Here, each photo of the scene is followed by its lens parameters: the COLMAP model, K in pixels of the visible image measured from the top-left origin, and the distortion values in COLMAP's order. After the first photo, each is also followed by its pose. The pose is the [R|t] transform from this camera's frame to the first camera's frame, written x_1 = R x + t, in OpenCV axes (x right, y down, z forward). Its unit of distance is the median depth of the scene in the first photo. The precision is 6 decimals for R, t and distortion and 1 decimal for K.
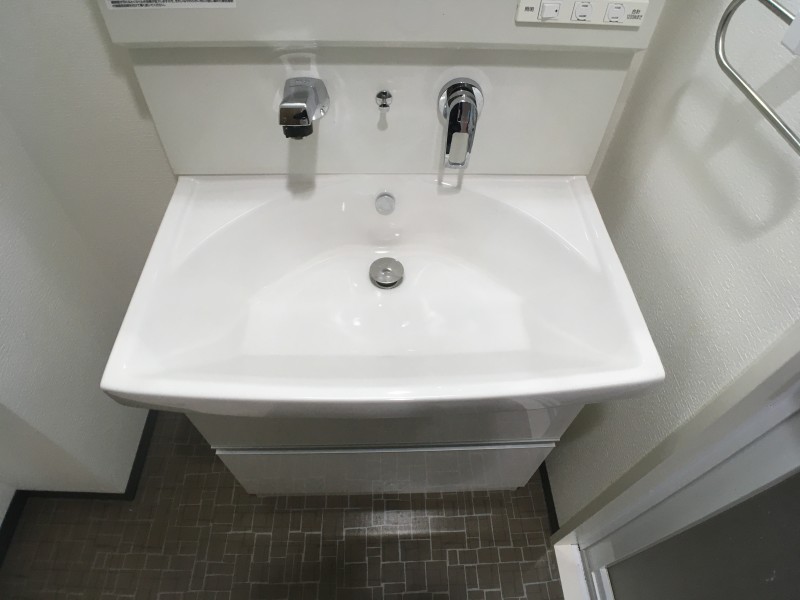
lens RADIAL K [[474.2, 0, 404.0], [0, 474.2, 298.3], [0, 0, 1]] dist [-0.067978, 0.005840]
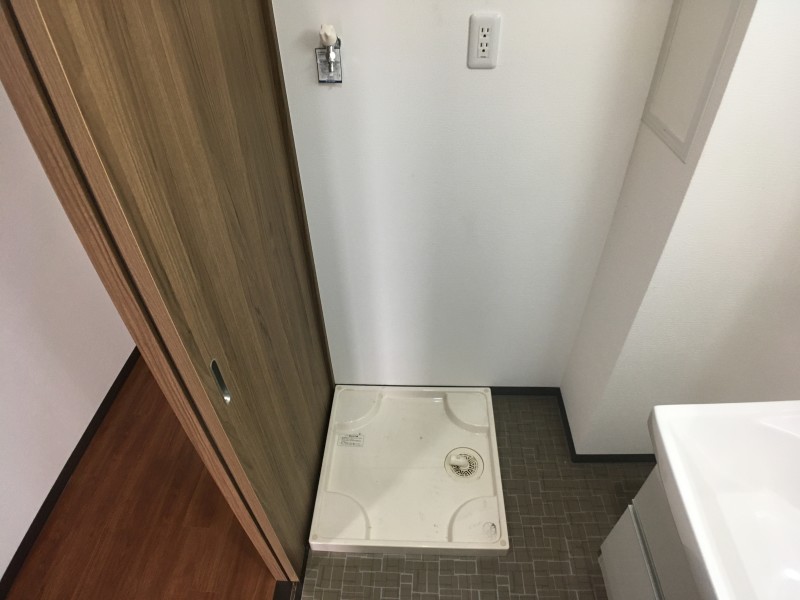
lens RADIAL K [[474.2, 0, 402.7], [0, 474.2, 299.3], [0, 0, 1]] dist [-0.067978, 0.005840]
pose [[-0.061518, 0.640615, -0.765394, 0.193918], [-0.768205, 0.459204, 0.446086, -0.010593], [0.637241, 0.615422, 0.463874, -0.266573]]
